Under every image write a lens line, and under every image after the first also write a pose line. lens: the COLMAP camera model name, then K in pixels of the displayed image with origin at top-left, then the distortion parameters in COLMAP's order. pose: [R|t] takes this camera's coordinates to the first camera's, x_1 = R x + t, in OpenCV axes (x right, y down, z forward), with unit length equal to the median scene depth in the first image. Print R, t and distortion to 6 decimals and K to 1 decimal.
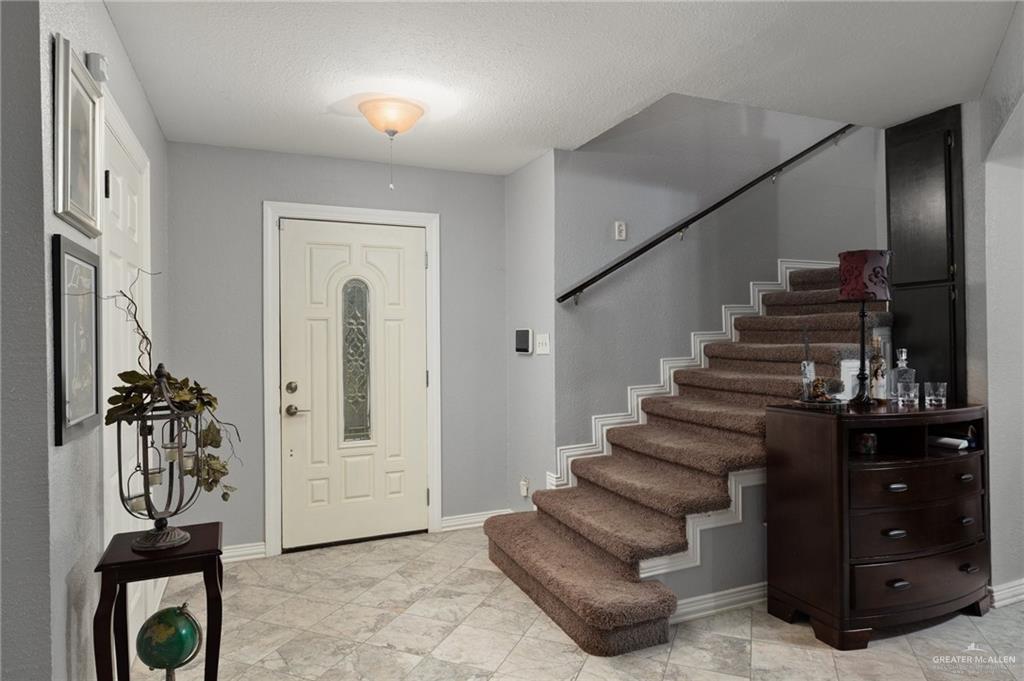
lens RADIAL K [[607.2, 0, 514.2], [0, 607.2, 344.7], [0, 0, 1]] dist [0.003433, 0.000028]
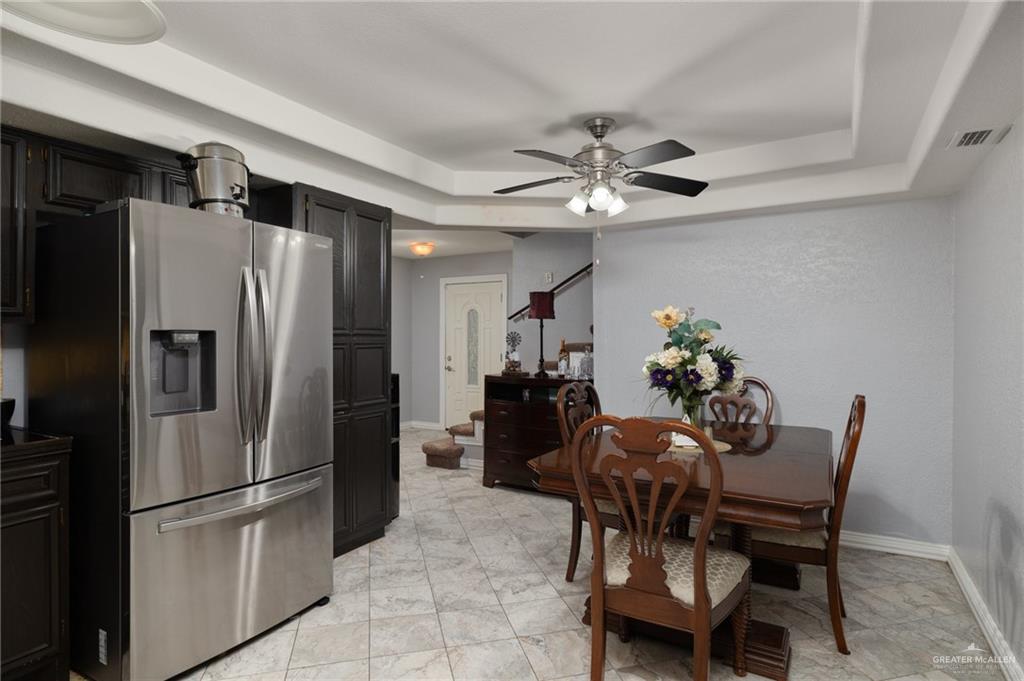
lens RADIAL K [[553.5, 0, 511.4], [0, 553.5, 339.9], [0, 0, 1]] dist [0.000263, 0.000003]
pose [[0.591677, 0.007331, -0.806142, 1.459678], [0.000611, 0.999954, 0.009541, -0.018737], [0.806175, -0.006138, 0.591646, -0.043846]]
